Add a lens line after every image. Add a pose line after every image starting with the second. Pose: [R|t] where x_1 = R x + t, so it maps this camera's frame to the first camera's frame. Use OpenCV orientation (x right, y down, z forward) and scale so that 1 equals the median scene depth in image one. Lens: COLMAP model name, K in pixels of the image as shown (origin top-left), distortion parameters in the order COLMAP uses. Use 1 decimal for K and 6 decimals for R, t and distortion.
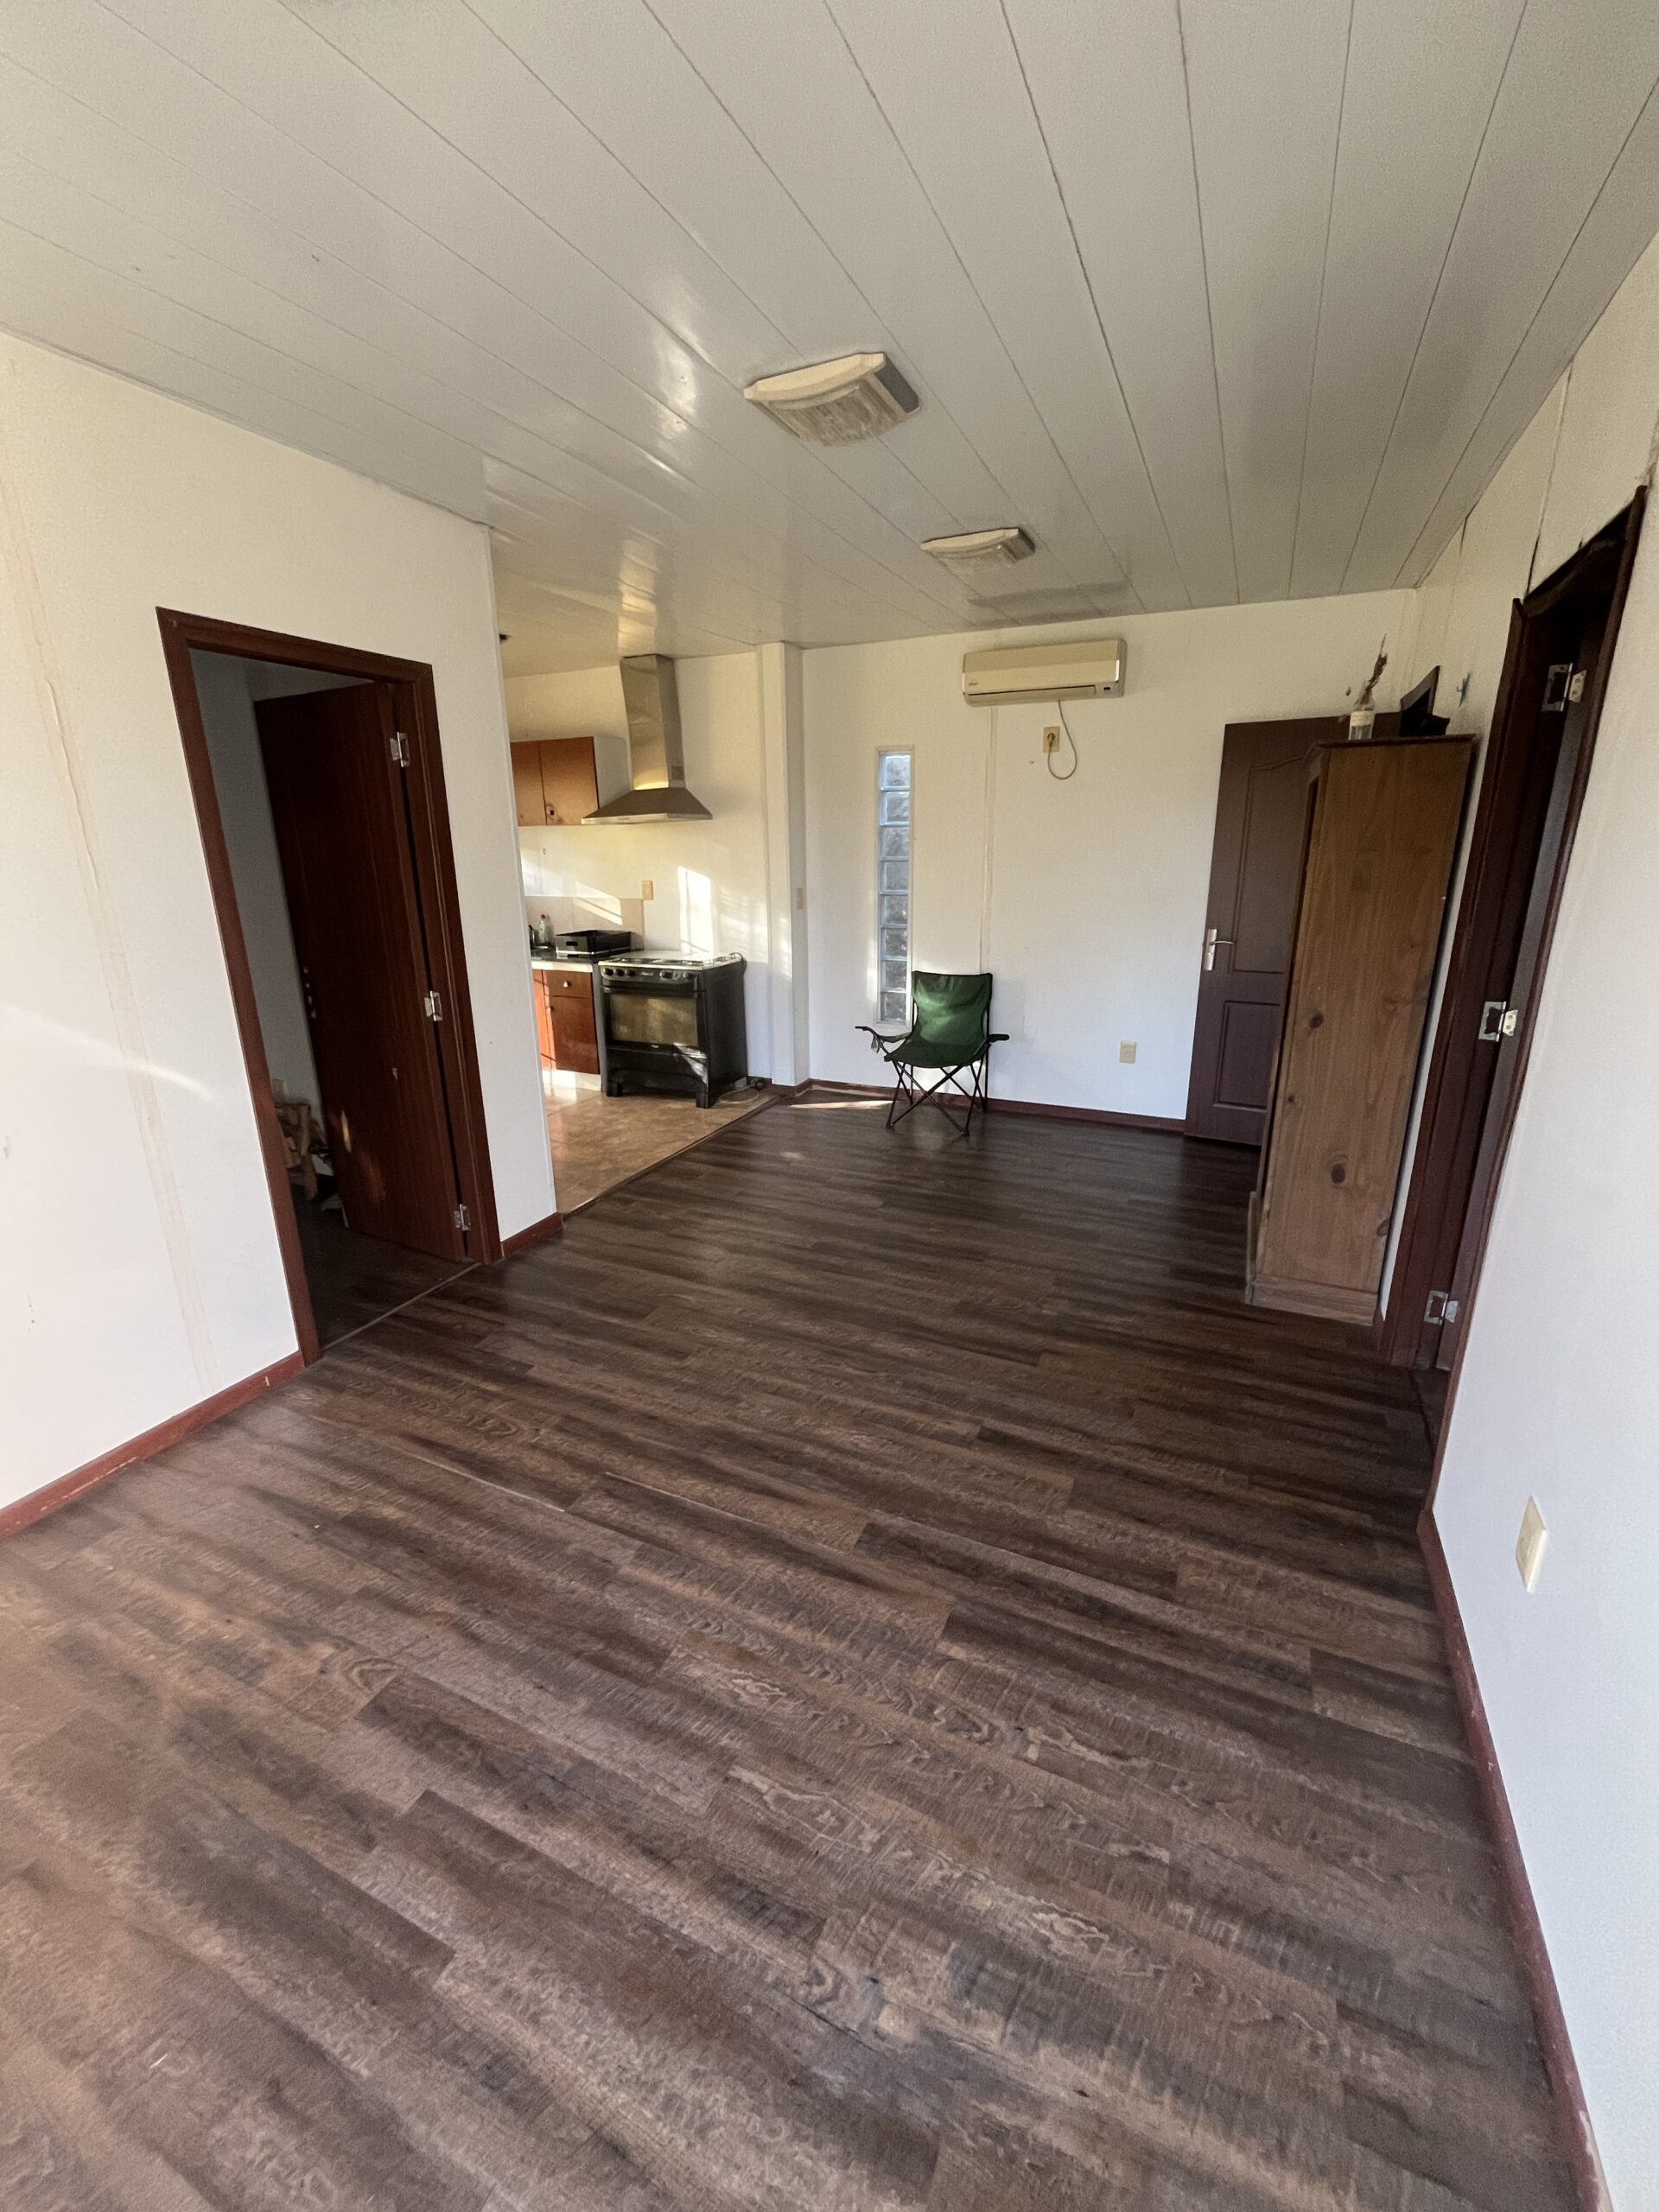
lens RADIAL K [[896.1, 0, 833.4], [0, 896.1, 1101.8], [0, 0, 1]] dist [-0.002814, -0.000372]
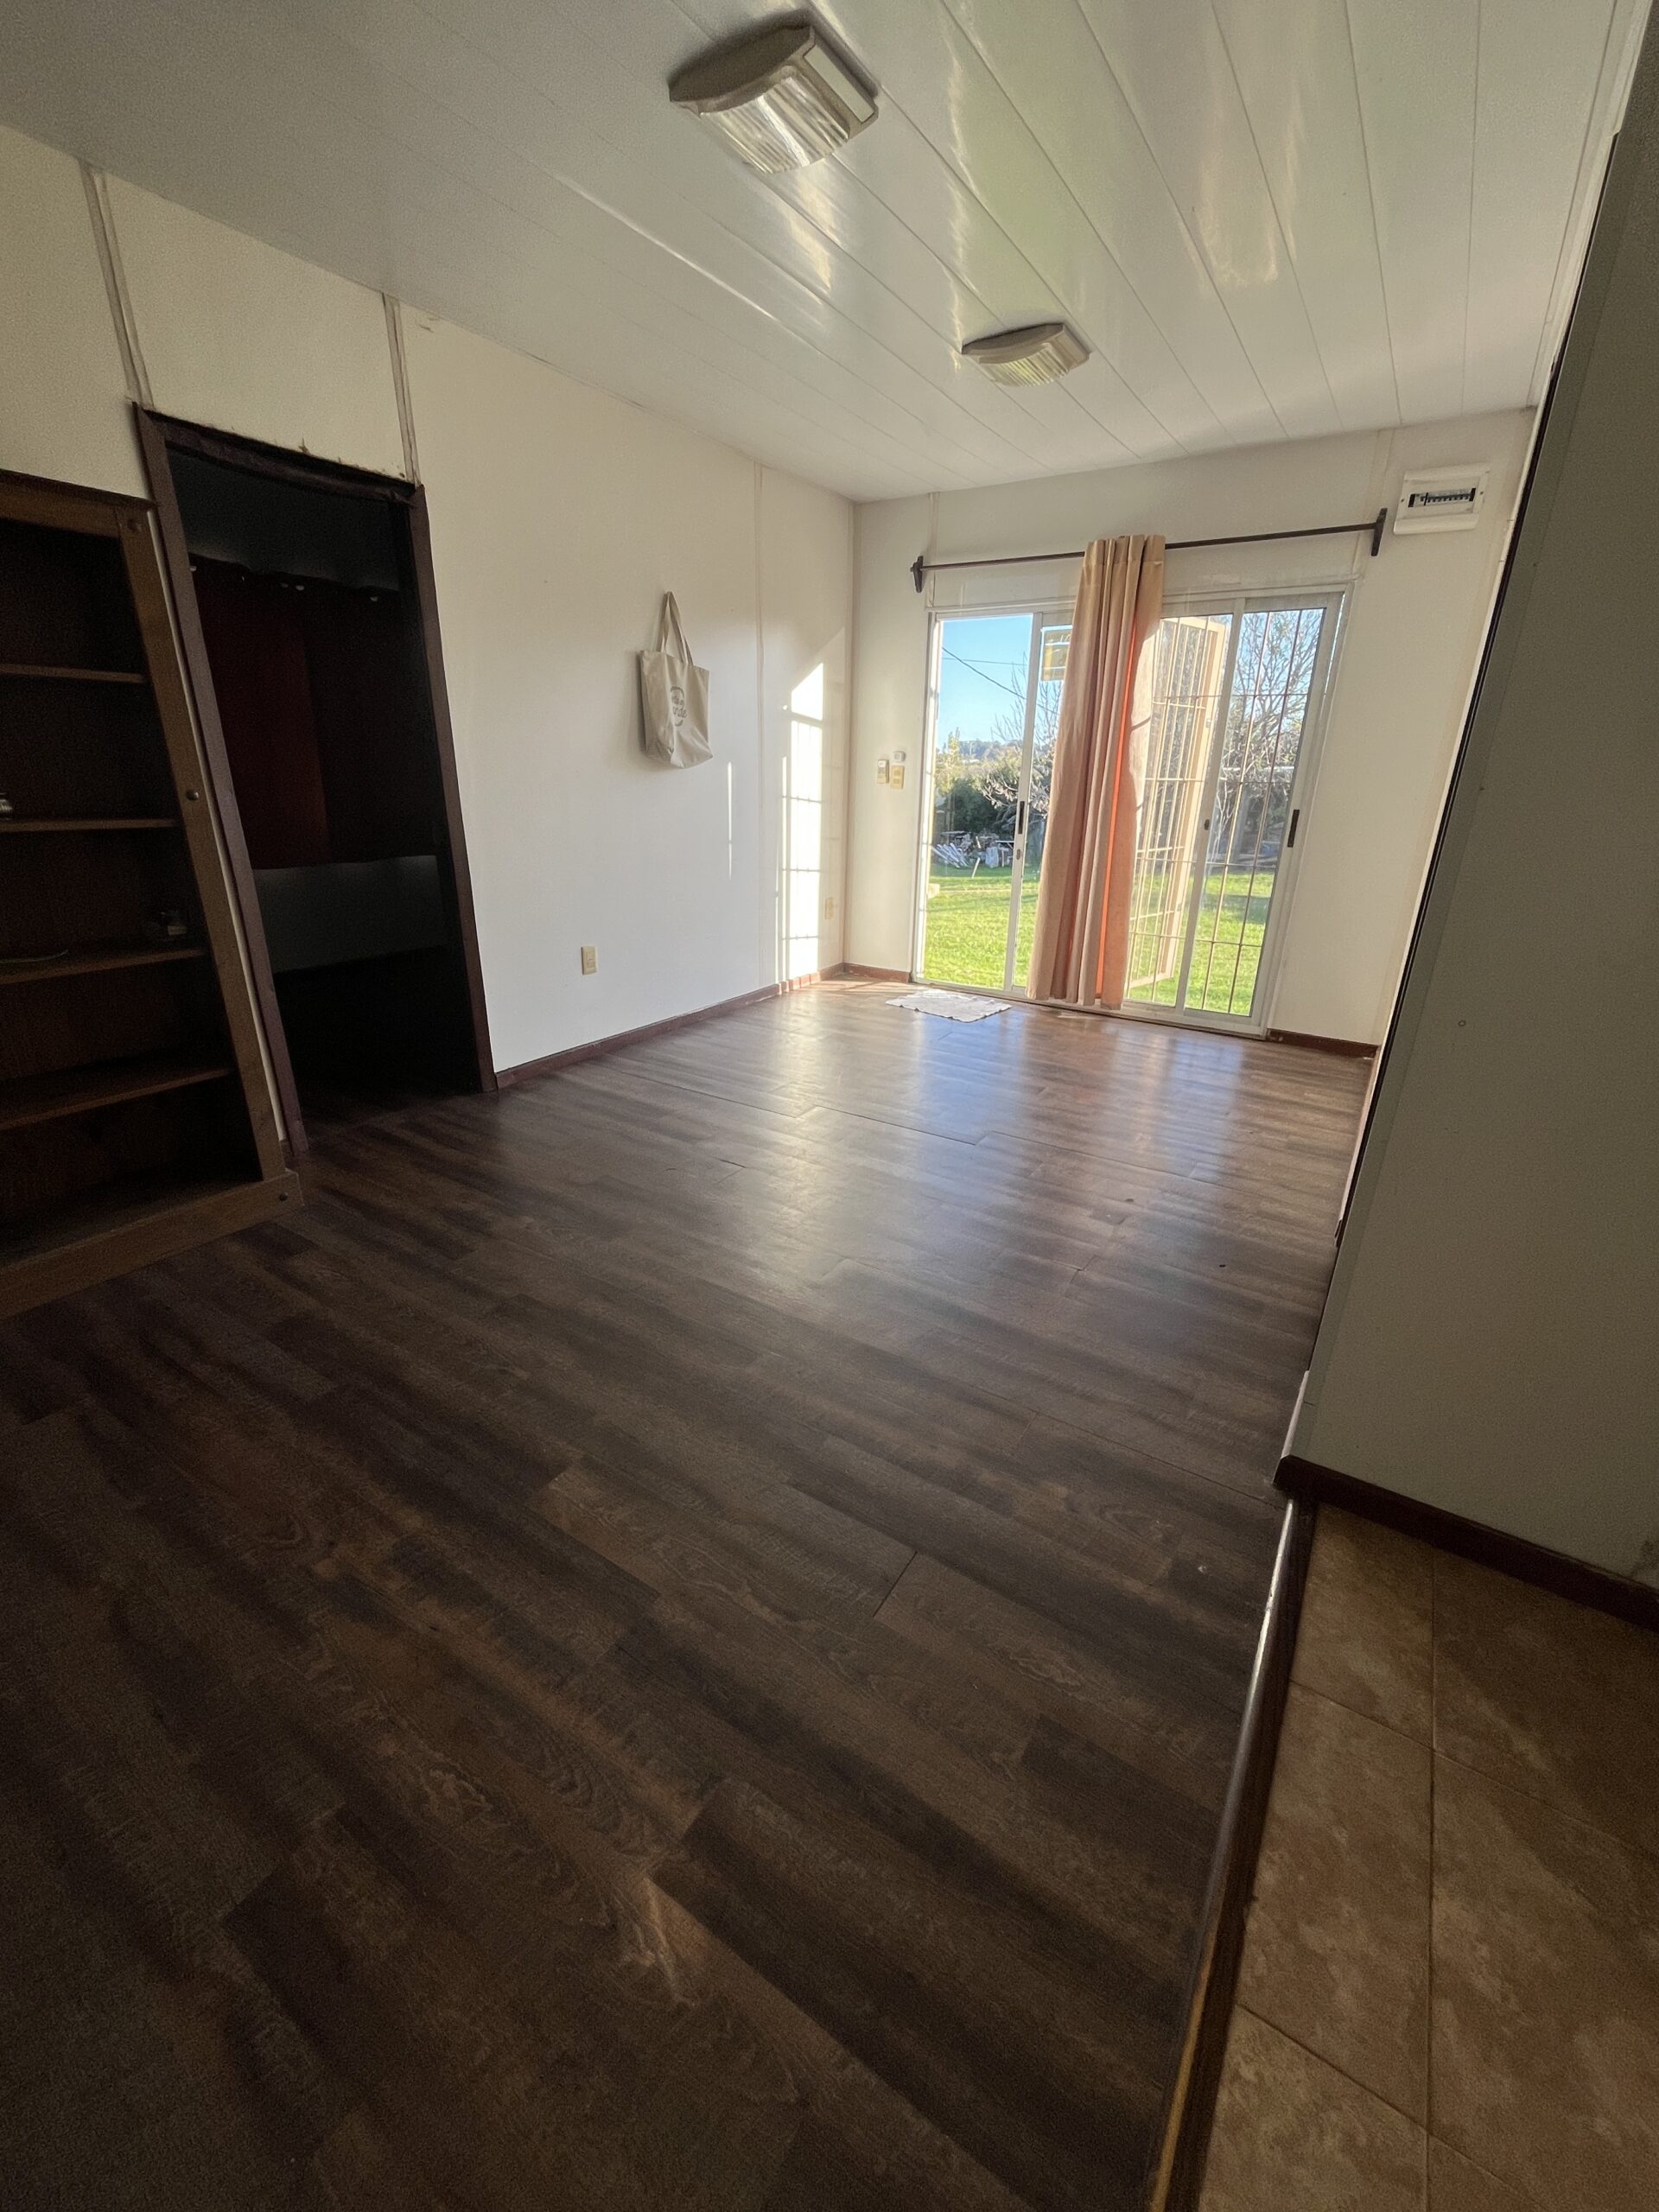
lens RADIAL K [[896.1, 0, 833.4], [0, 896.1, 1101.8], [0, 0, 1]] dist [-0.002814, -0.000372]
pose [[-0.989394, -0.063971, 0.130408, -0.128062], [0.027131, 0.800608, 0.598574, -0.296576], [-0.142697, 0.595764, -0.790381, 1.271192]]
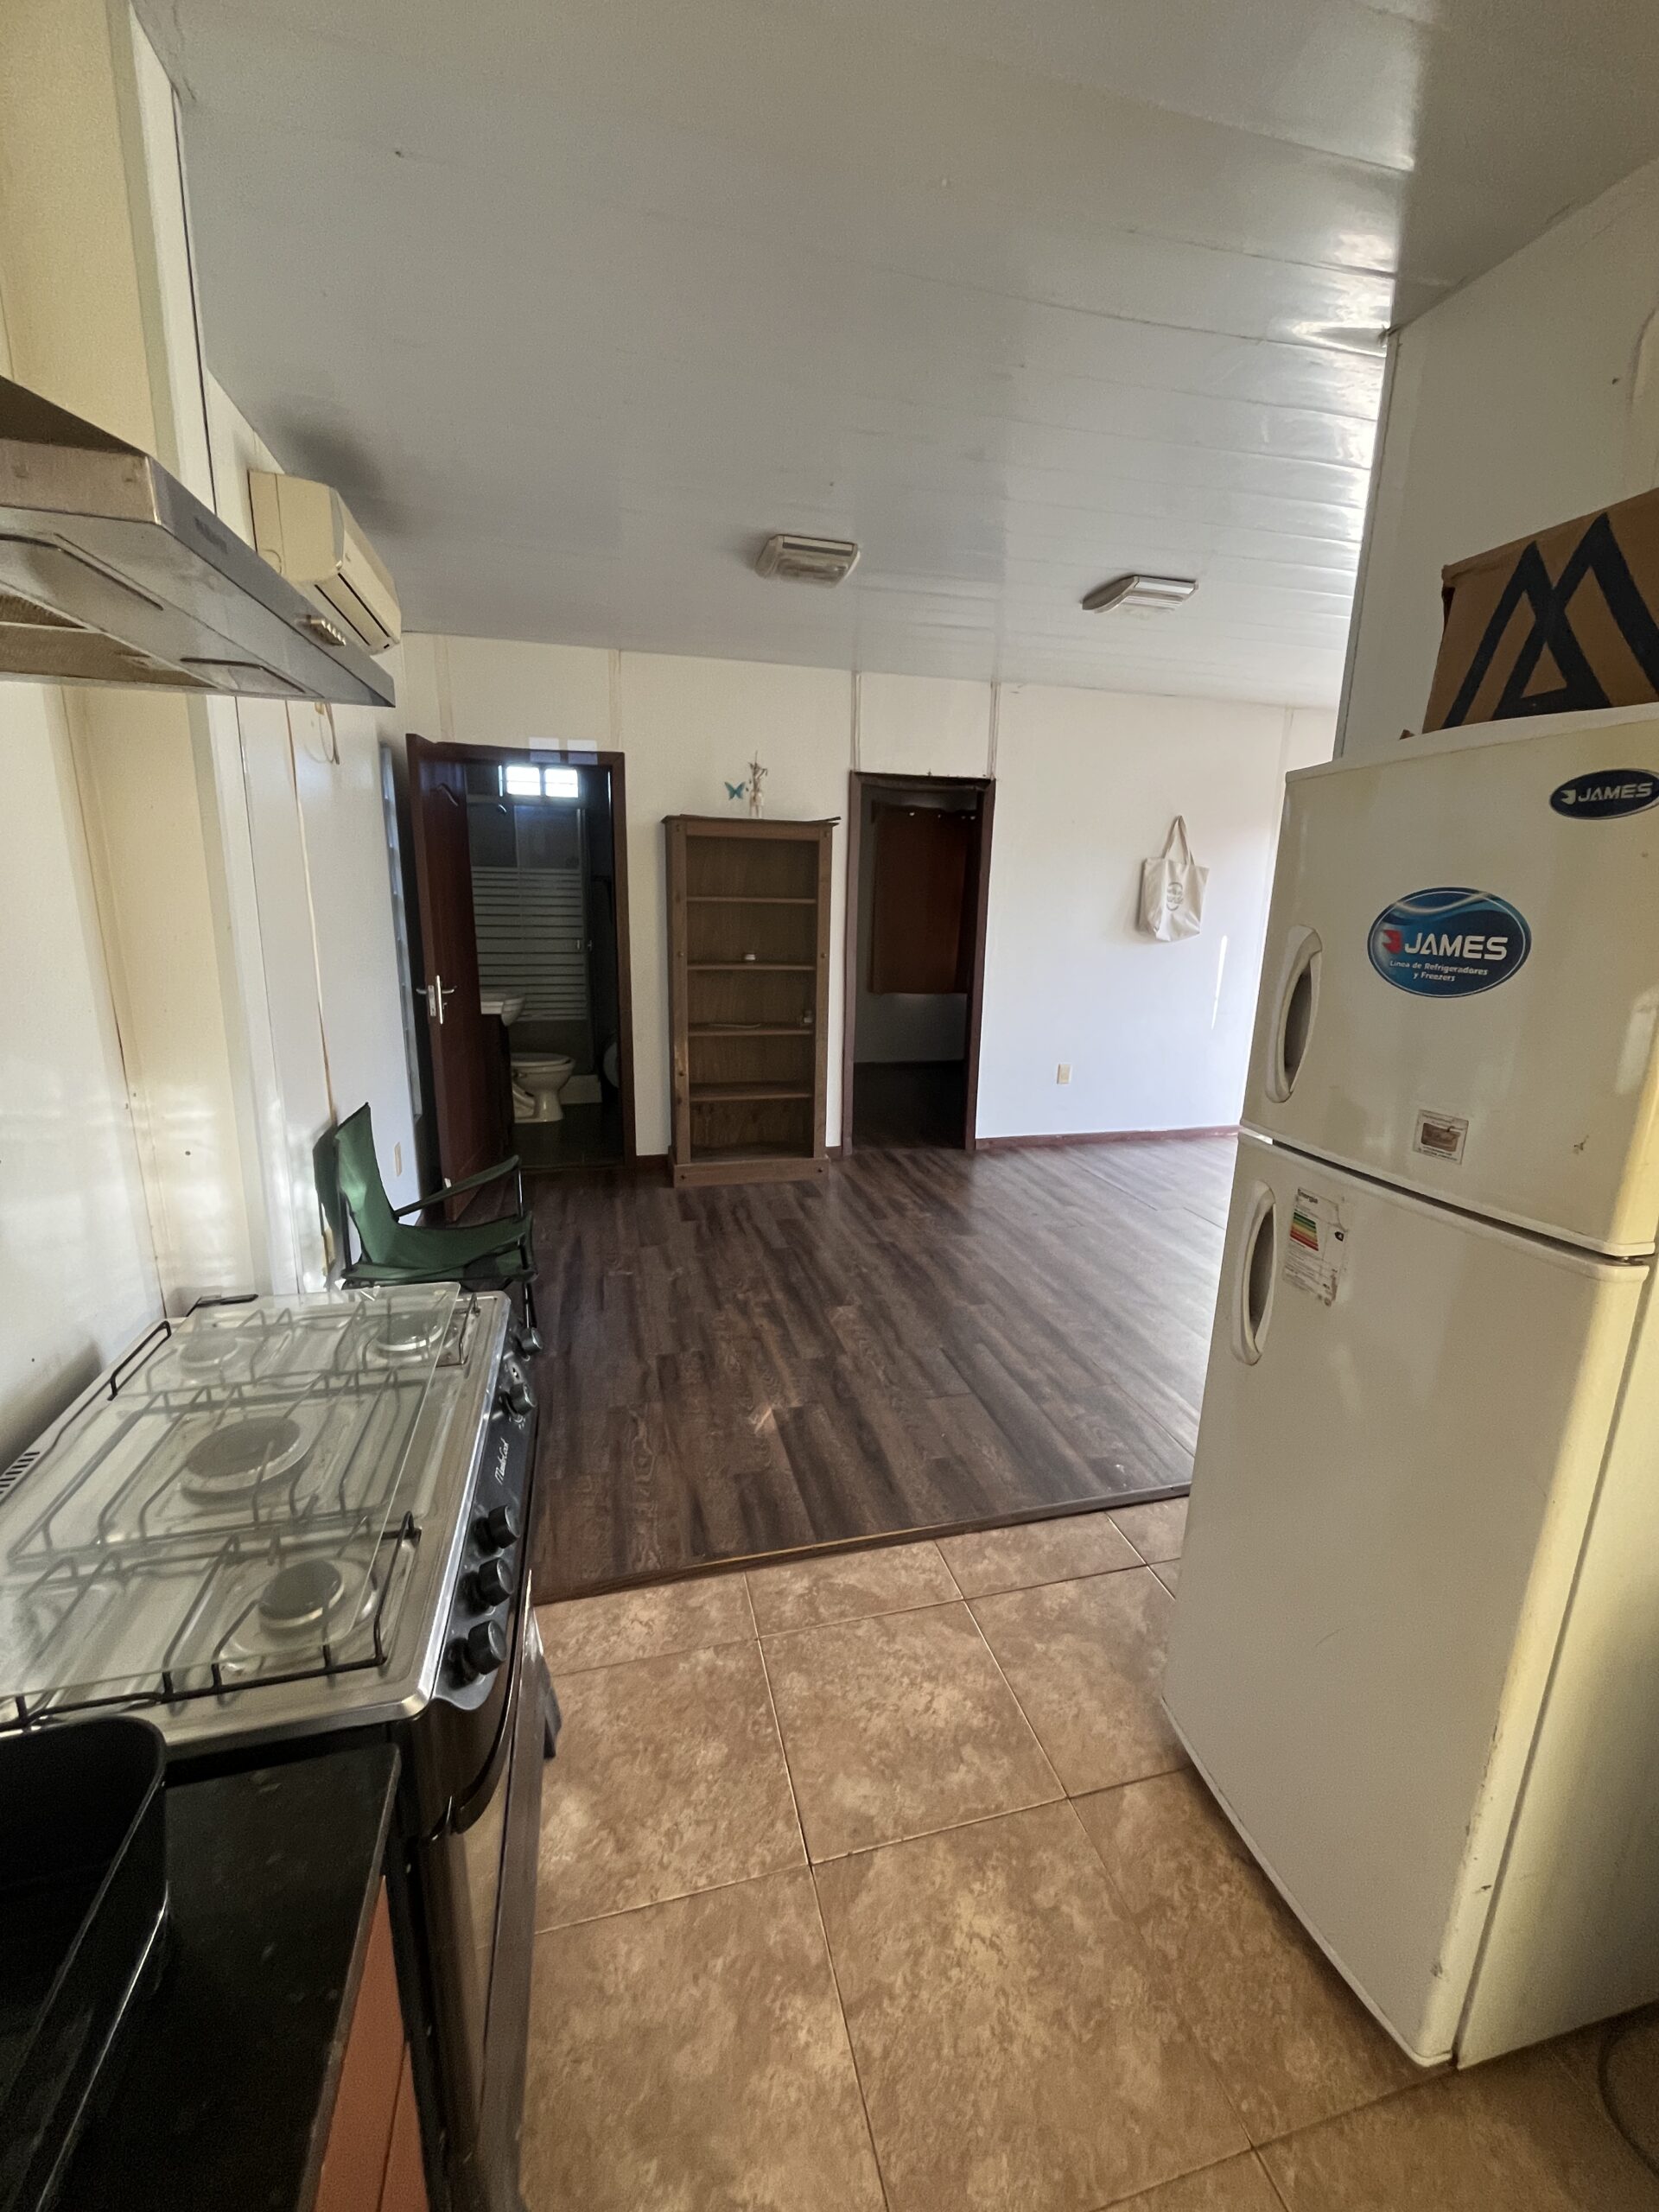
lens RADIAL K [[896.1, 0, 833.4], [0, 896.1, 1101.8], [0, 0, 1]] dist [-0.002814, -0.000372]
pose [[-0.630389, -0.182538, 0.754513, -0.557856], [0.200554, 0.900667, 0.385458, -0.396946], [-0.749925, 0.394309, -0.531161, 1.439373]]
